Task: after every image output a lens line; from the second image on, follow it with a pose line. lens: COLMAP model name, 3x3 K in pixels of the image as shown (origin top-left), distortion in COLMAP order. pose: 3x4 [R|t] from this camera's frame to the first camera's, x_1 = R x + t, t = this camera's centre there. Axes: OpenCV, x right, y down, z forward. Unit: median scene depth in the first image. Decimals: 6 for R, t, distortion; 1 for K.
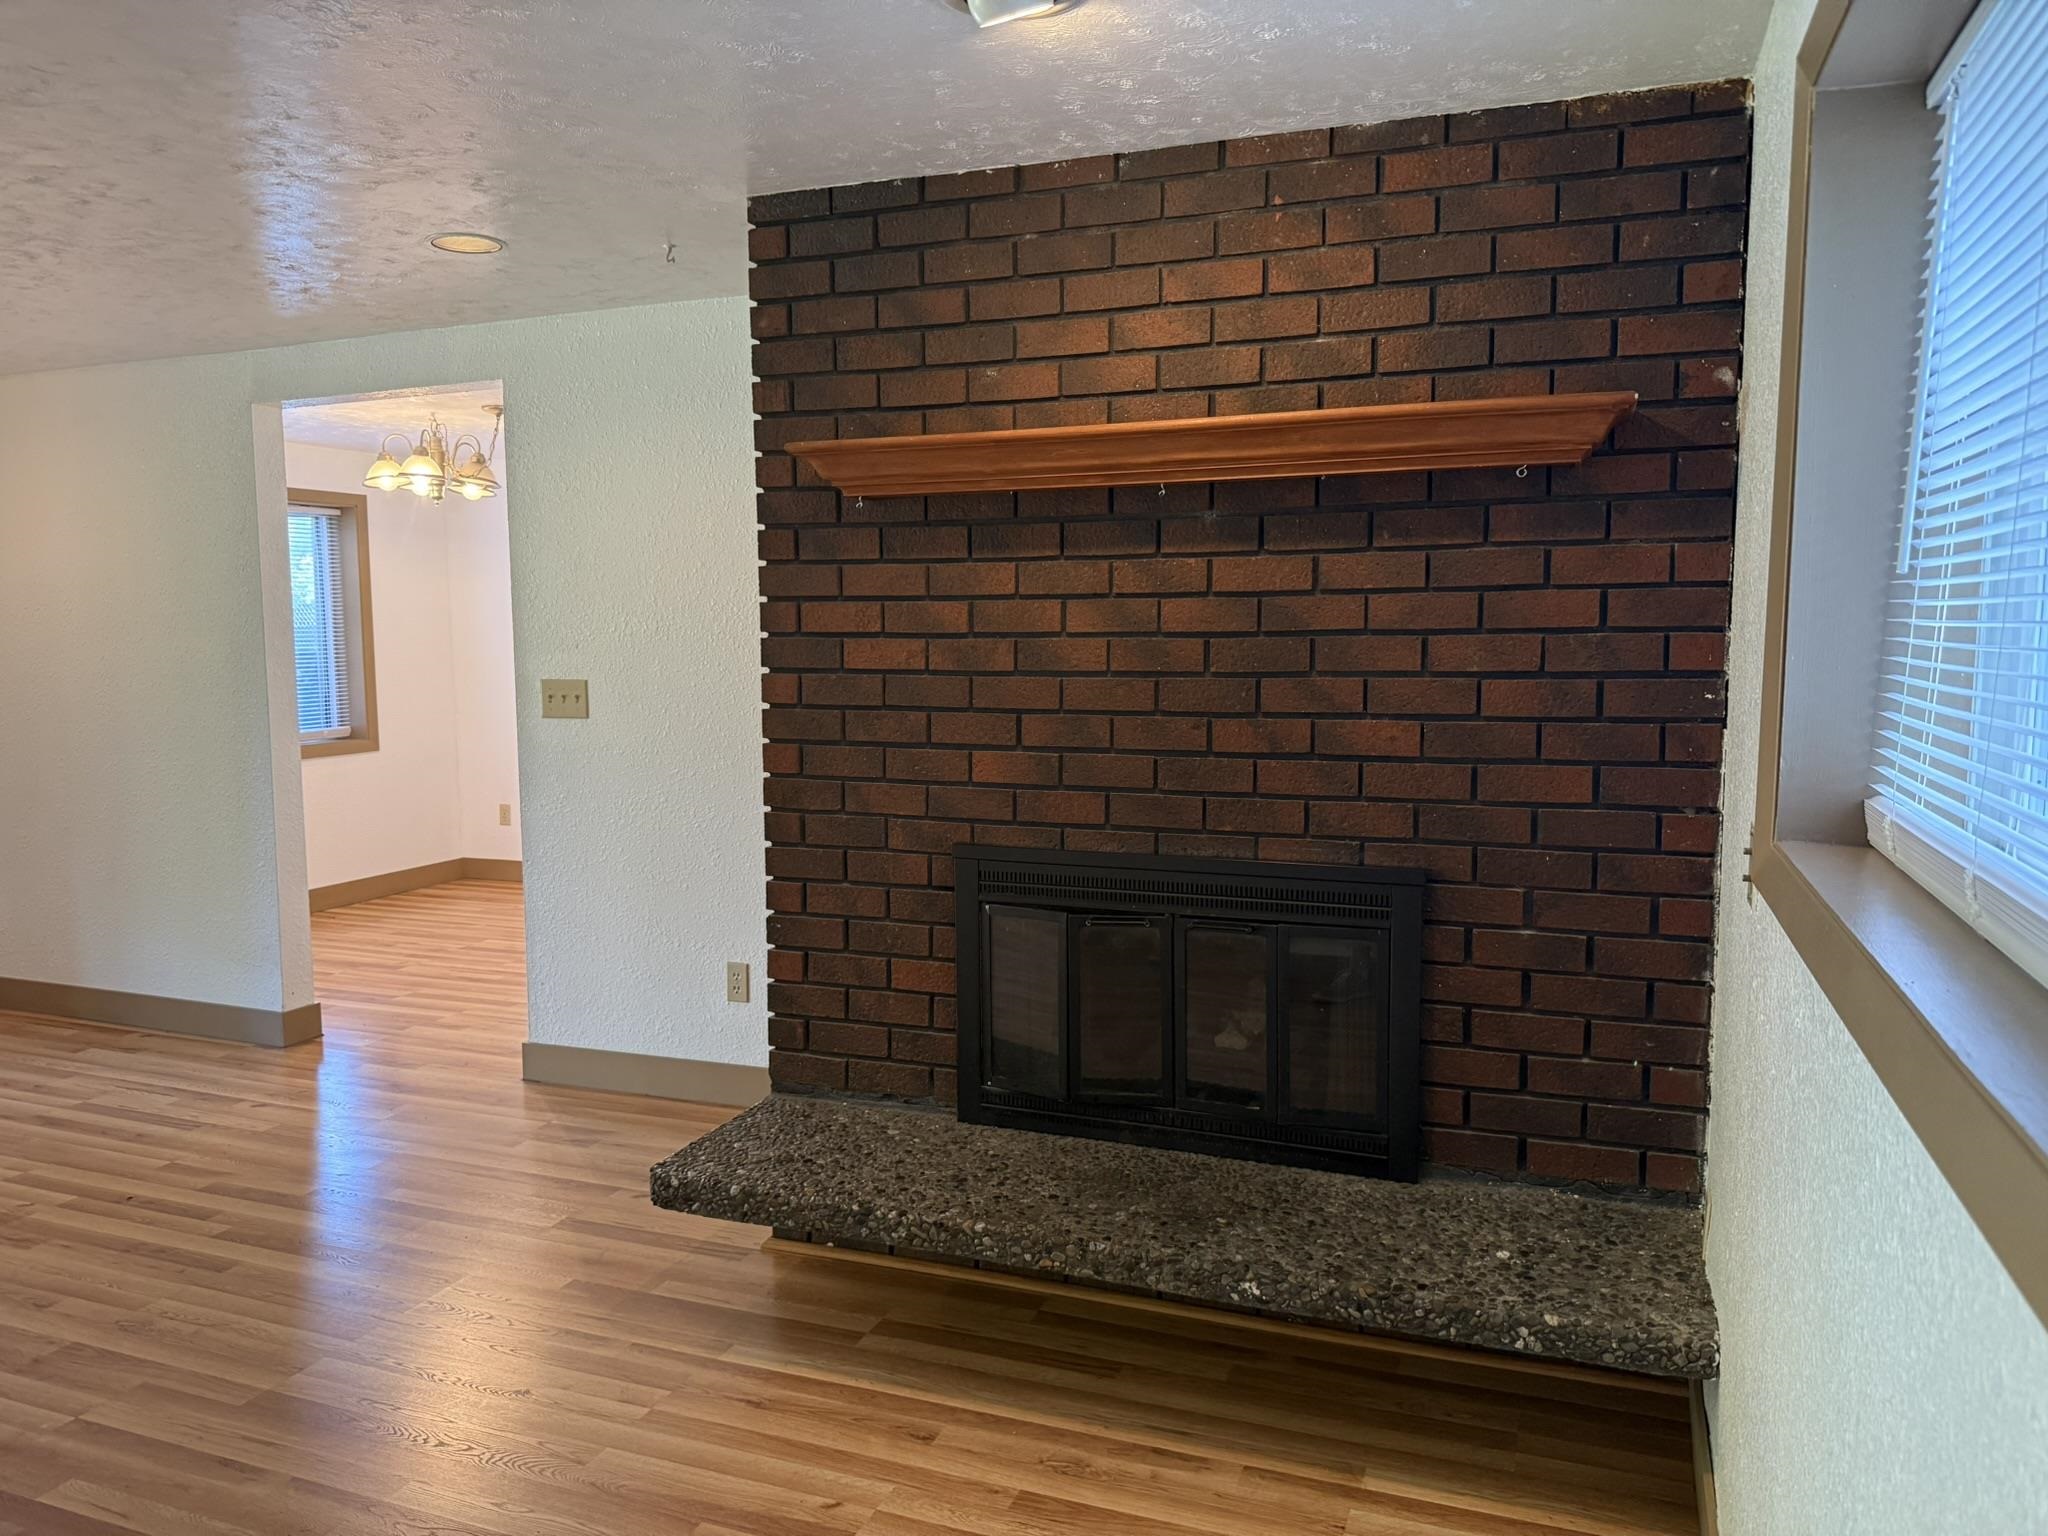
lens RADIAL K [[1455.0, 0, 1024.2], [0, 1455.0, 776.5], [0, 0, 1]] dist [0.007053, -0.004619]
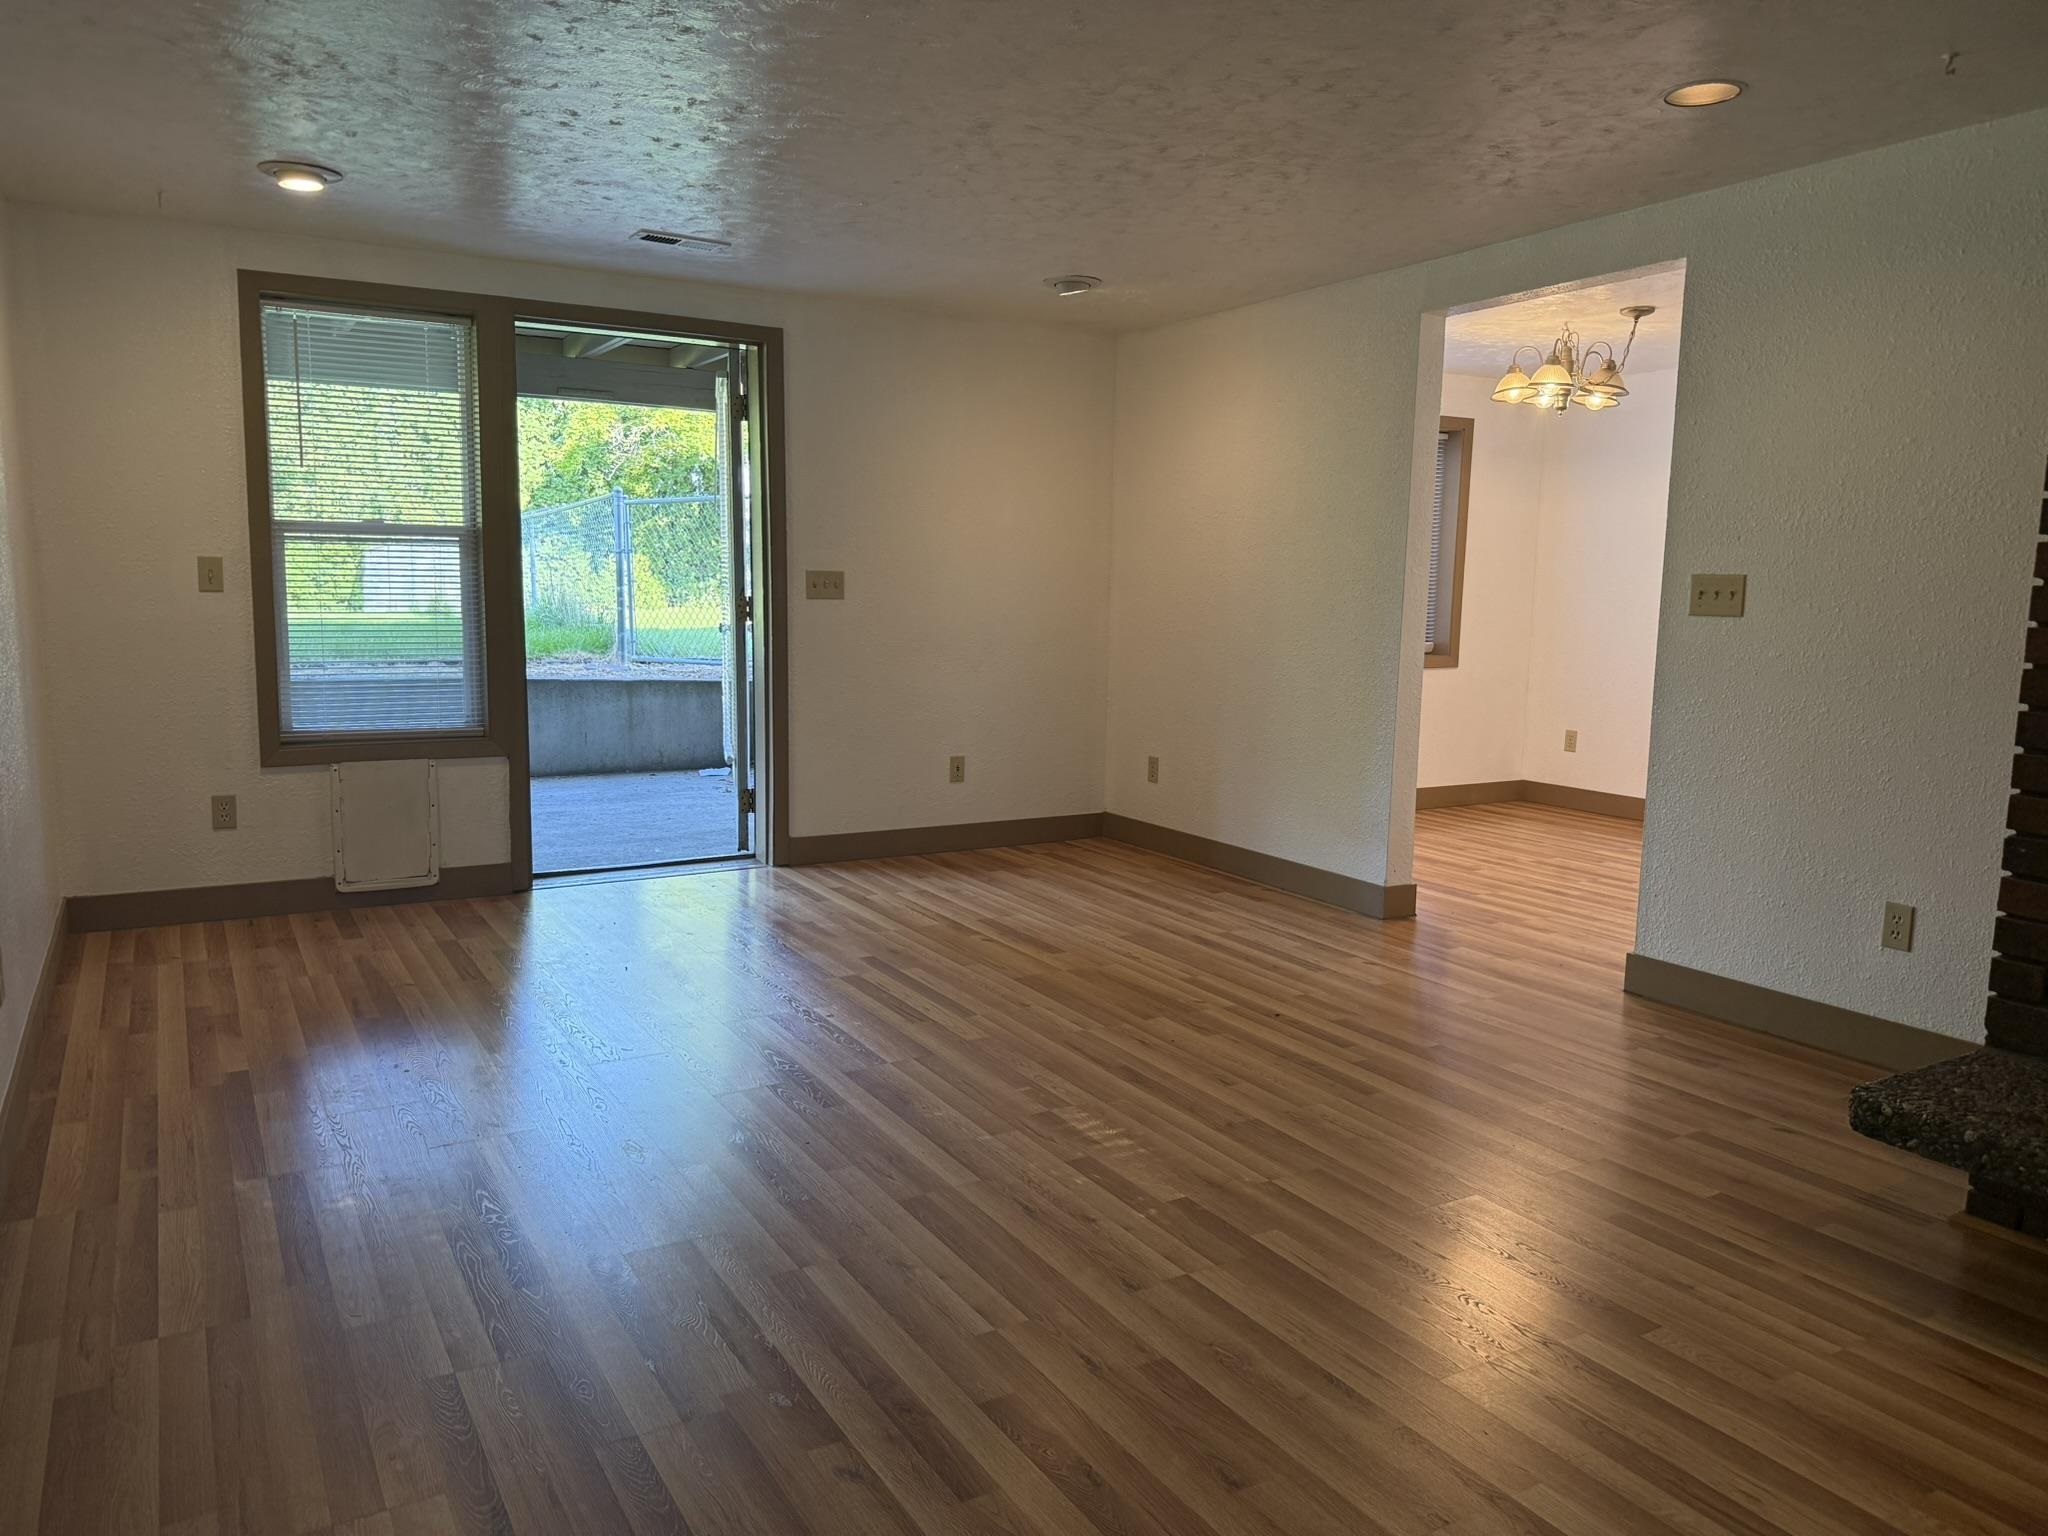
lens RADIAL K [[1428.1, 0, 1029.5], [0, 1428.1, 761.6], [0, 0, 1]] dist [0.058505, -0.107243]
pose [[0.789022, 0.100411, -0.606104, -0.106218], [-0.090521, 0.994787, 0.046962, 0.056000], [0.607660, 0.017811, 0.793997, -0.000037]]
